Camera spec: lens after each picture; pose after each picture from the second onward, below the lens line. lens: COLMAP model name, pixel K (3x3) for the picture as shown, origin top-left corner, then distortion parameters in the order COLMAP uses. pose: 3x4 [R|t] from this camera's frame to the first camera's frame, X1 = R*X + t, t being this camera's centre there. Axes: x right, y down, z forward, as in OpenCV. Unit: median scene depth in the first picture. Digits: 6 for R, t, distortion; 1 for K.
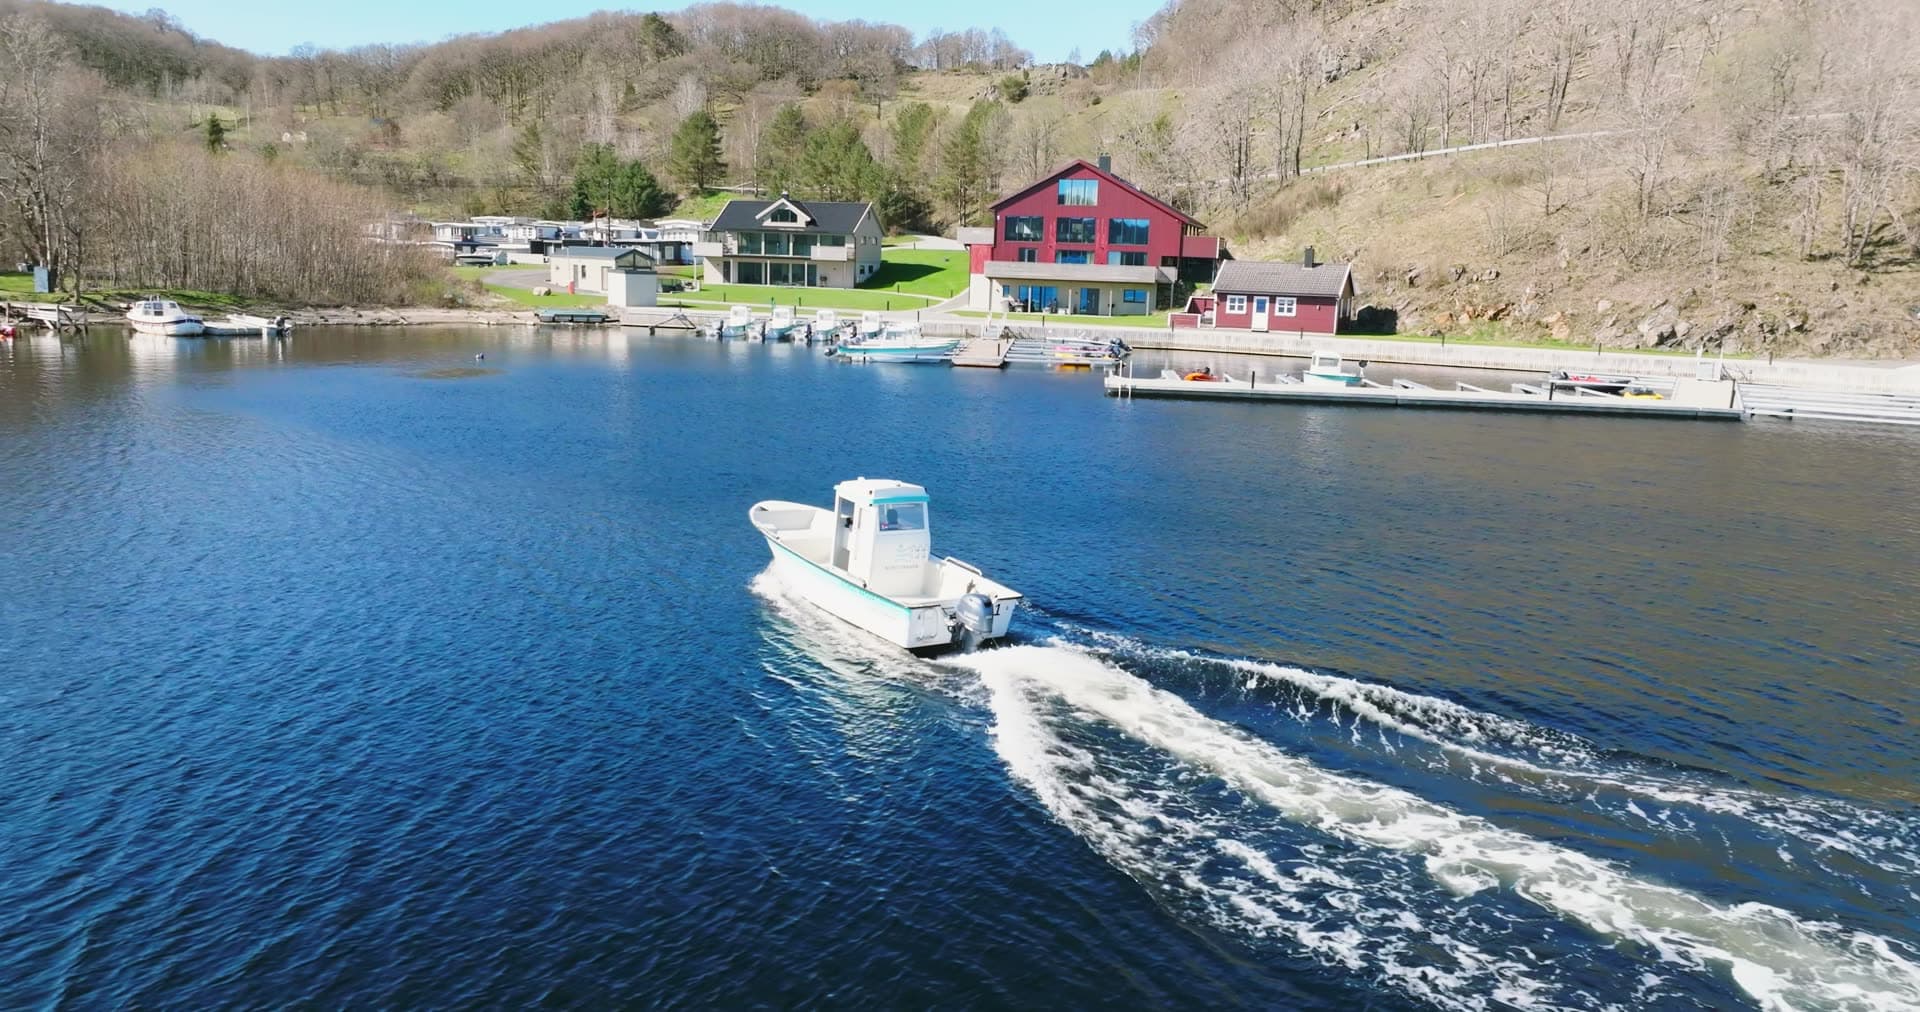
lens RADIAL K [[1355.3, 0, 960.2], [0, 1355.3, 501.8], [0, 0, 1]] dist [0.005454, 0.012389]
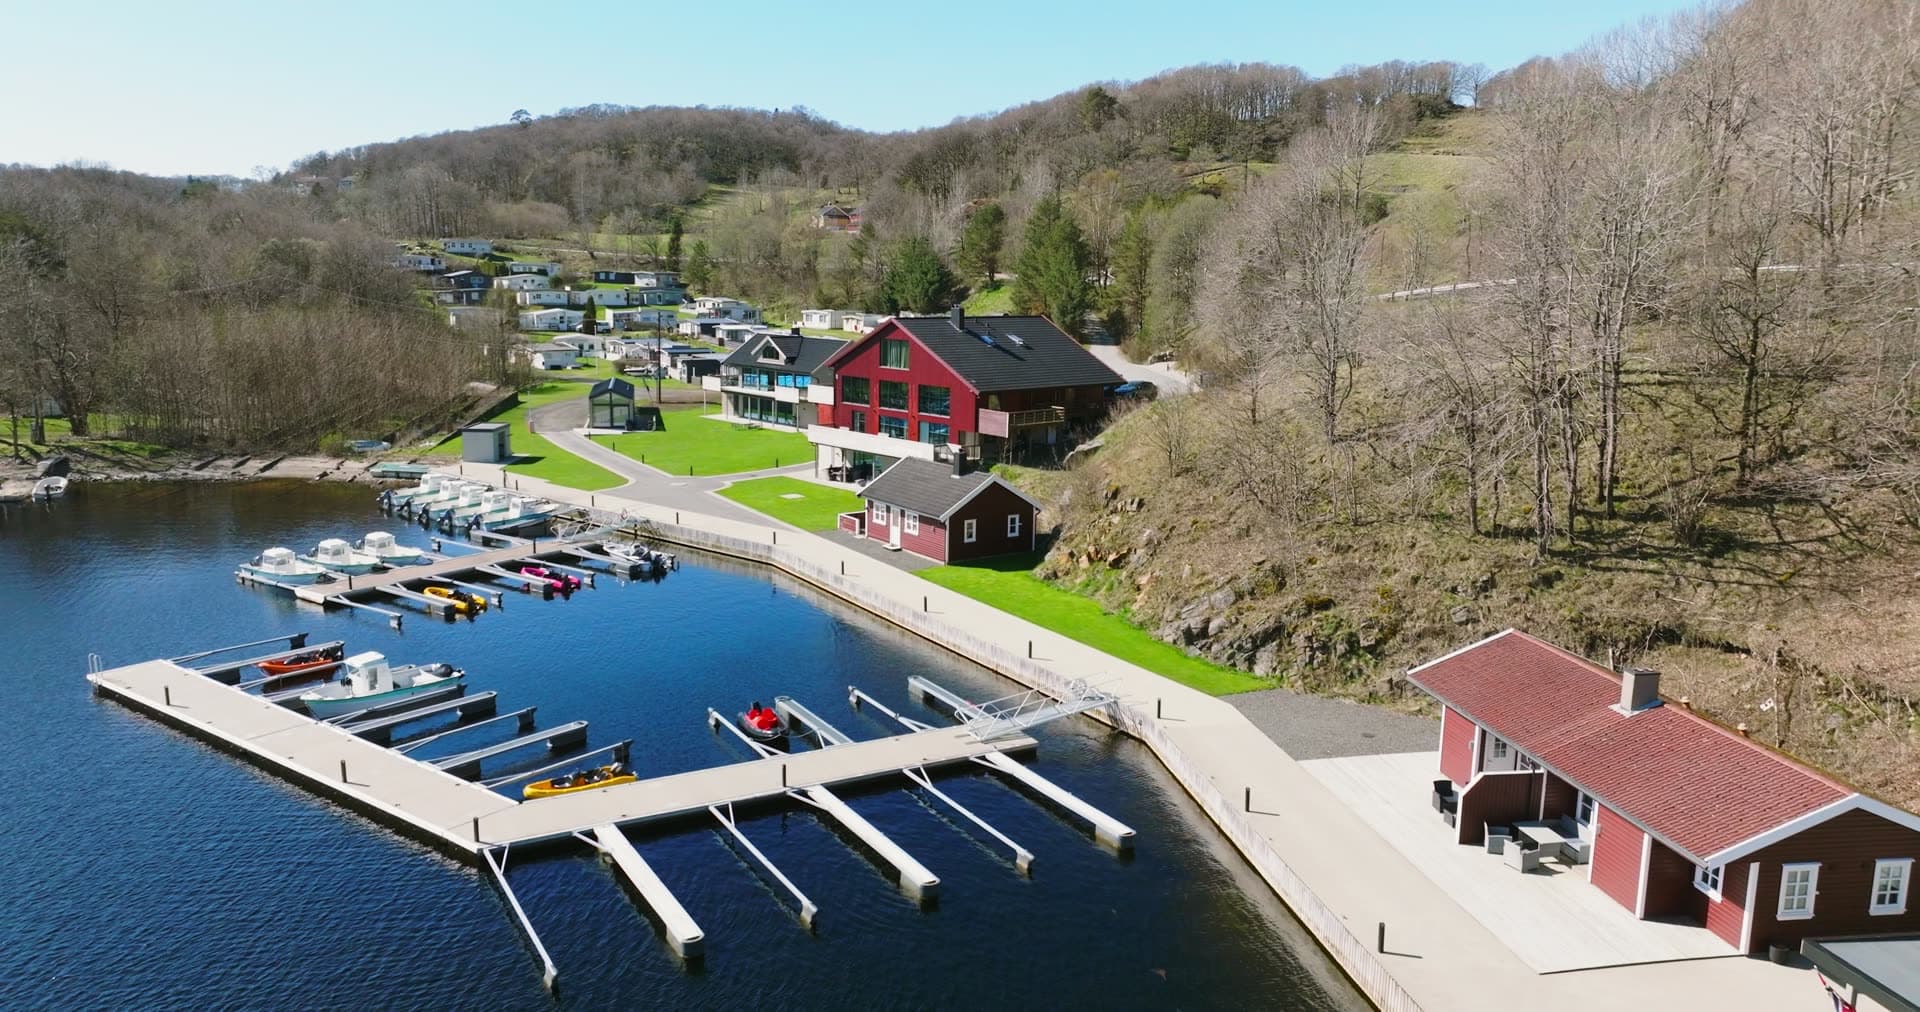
lens RADIAL K [[1355.3, 0, 949.1], [0, 1355.3, 509.4], [0, 0, 1]] dist [0.005454, 0.012389]
pose [[0.859224, 0.077248, -0.505735, 0.576533], [-0.084053, 0.996417, 0.009395, -0.137890], [0.504648, 0.034436, 0.862638, 0.255689]]
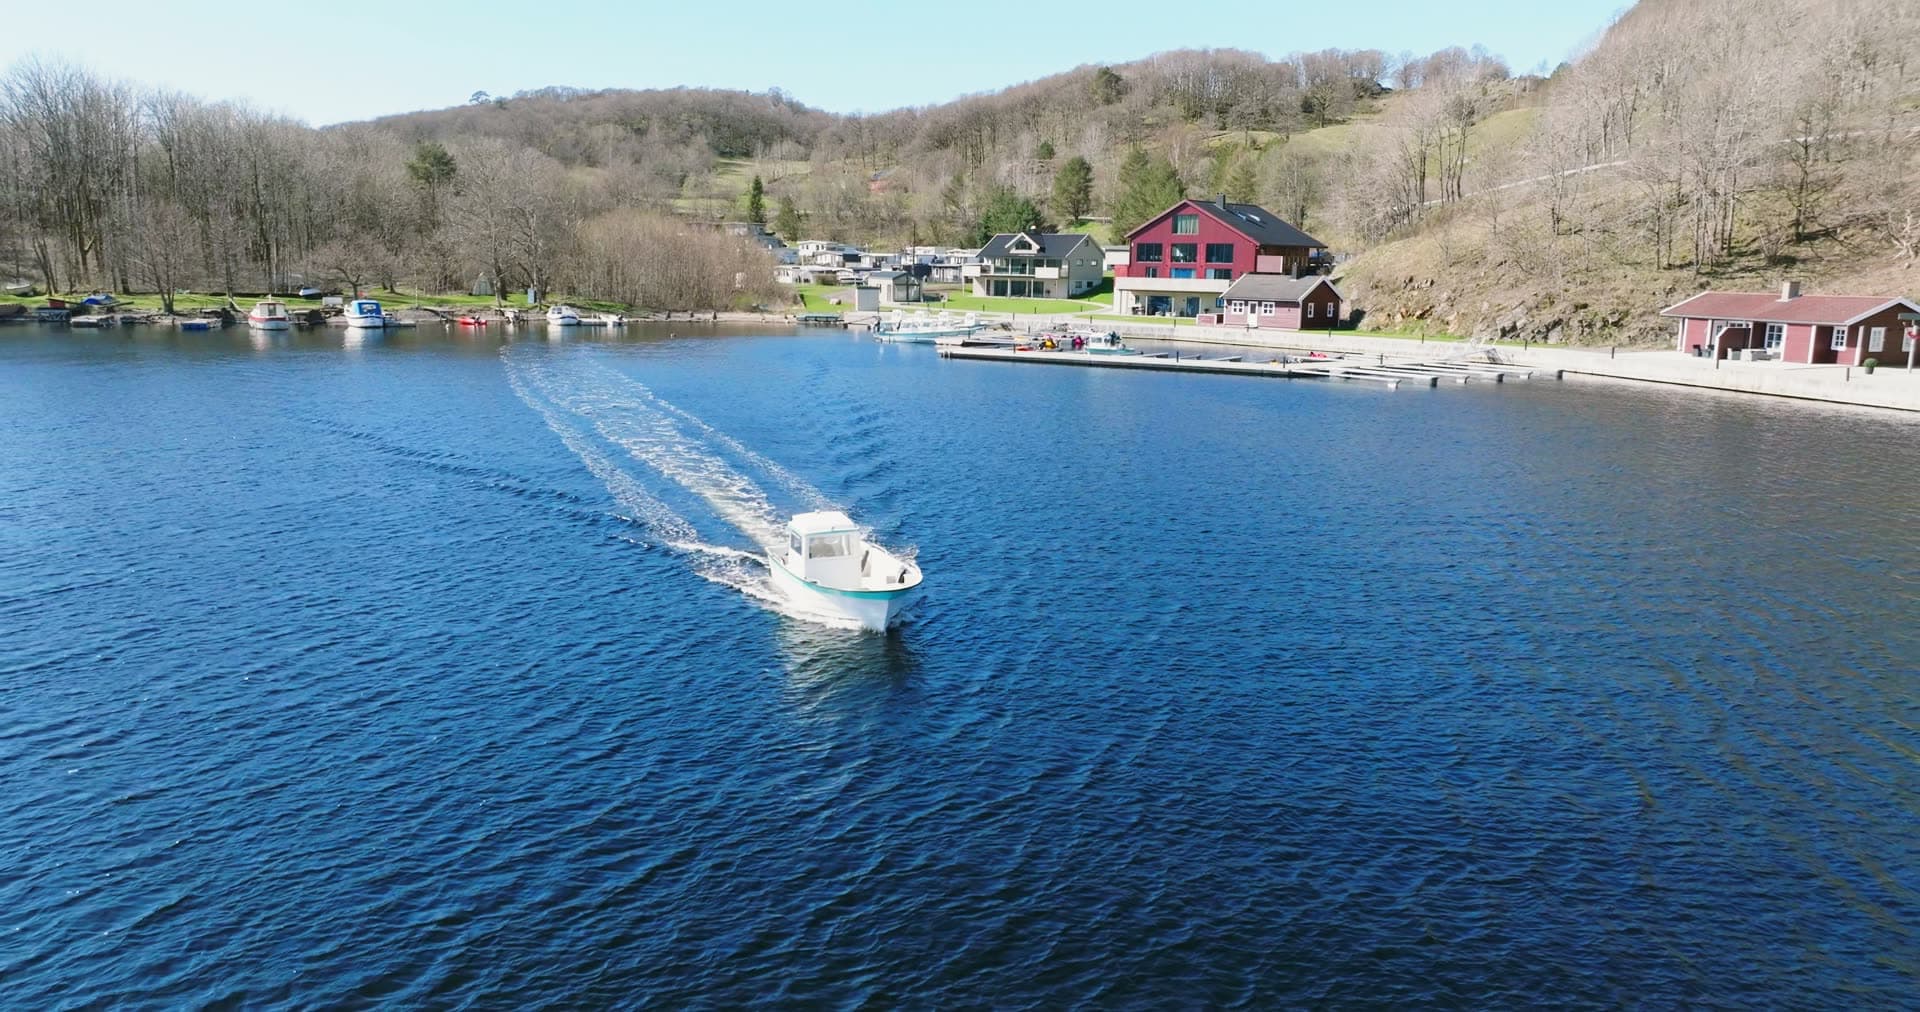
lens RADIAL K [[1355.3, 0, 956.5], [0, 1355.3, 505.6], [0, 0, 1]] dist [0.005454, 0.012389]
pose [[0.907758, 0.056827, -0.415628, 0.448392], [-0.060840, 0.998141, 0.003594, 0.053156], [0.415059, 0.022025, 0.909528, -0.282699]]
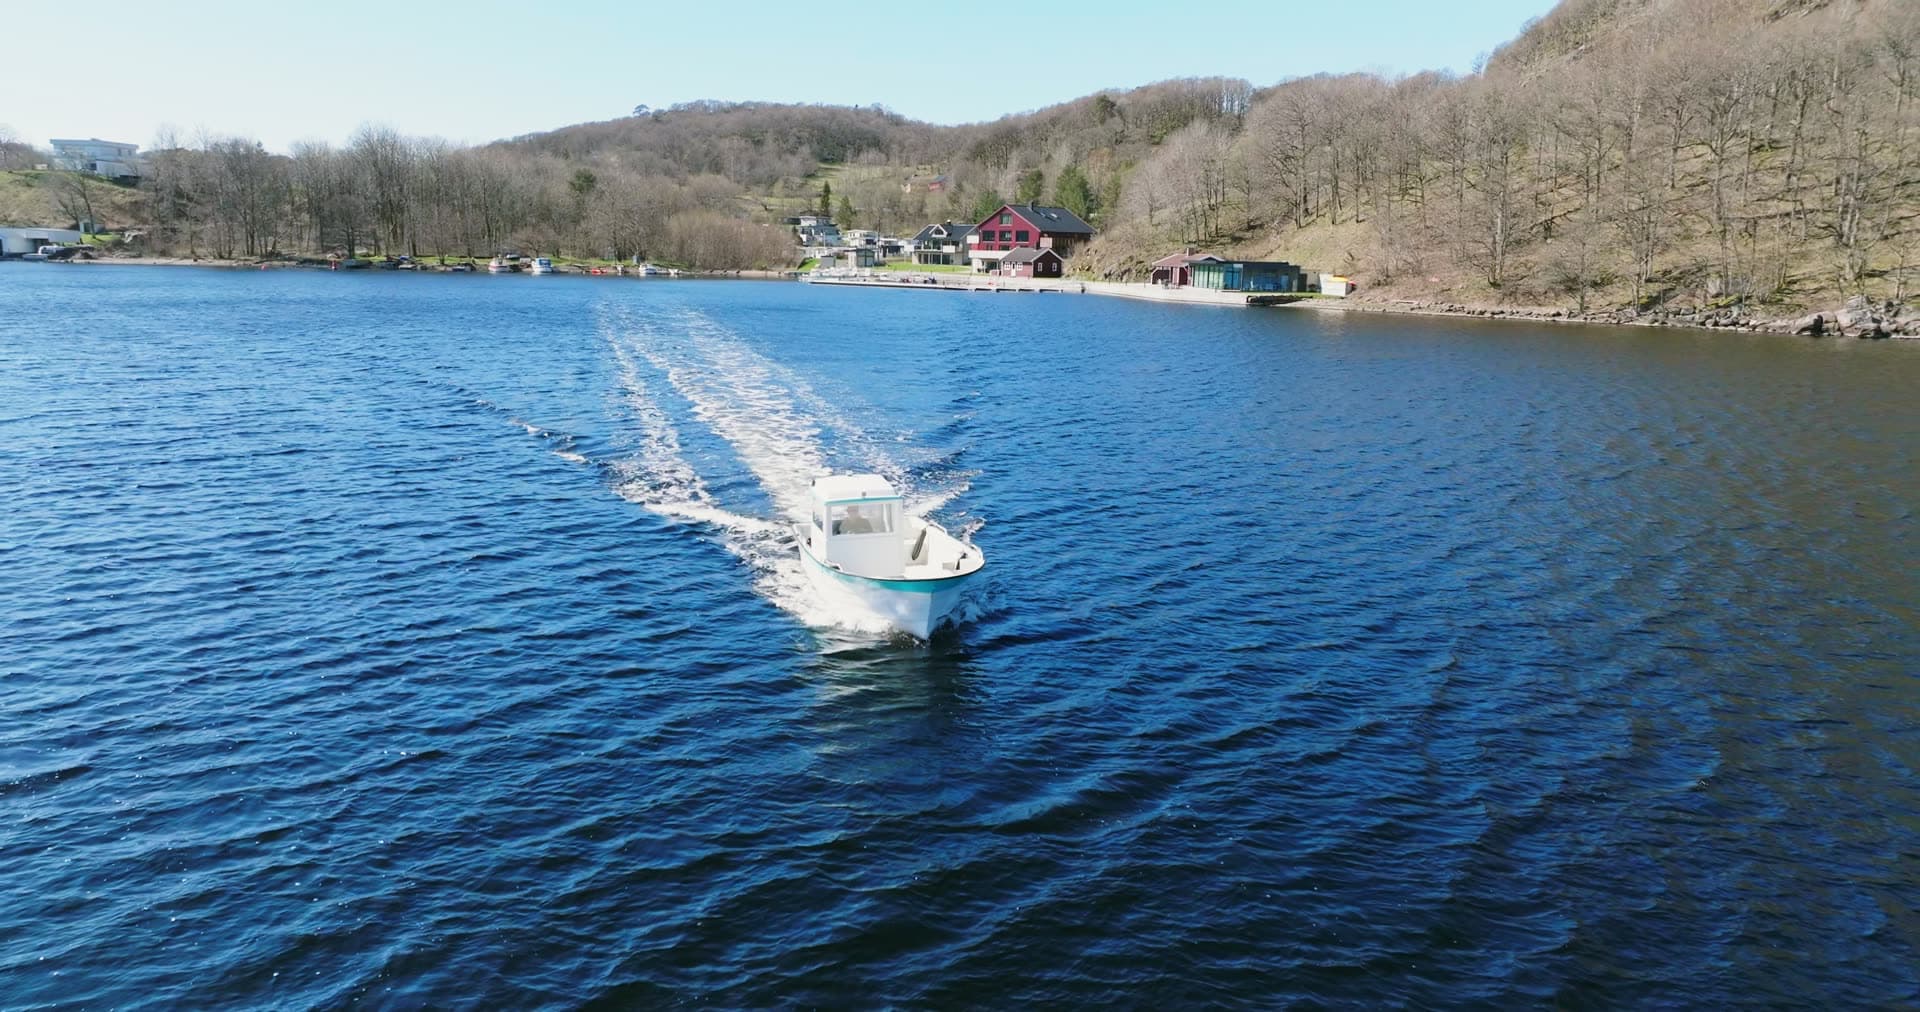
lens RADIAL K [[1355.3, 0, 954.6], [0, 1355.3, 508.4], [0, 0, 1]] dist [0.005454, 0.012389]
pose [[0.852418, 0.084077, -0.516057, 1.211403], [-0.086909, 0.996040, 0.018720, 0.212960], [0.515588, 0.028893, 0.856350, -0.946542]]
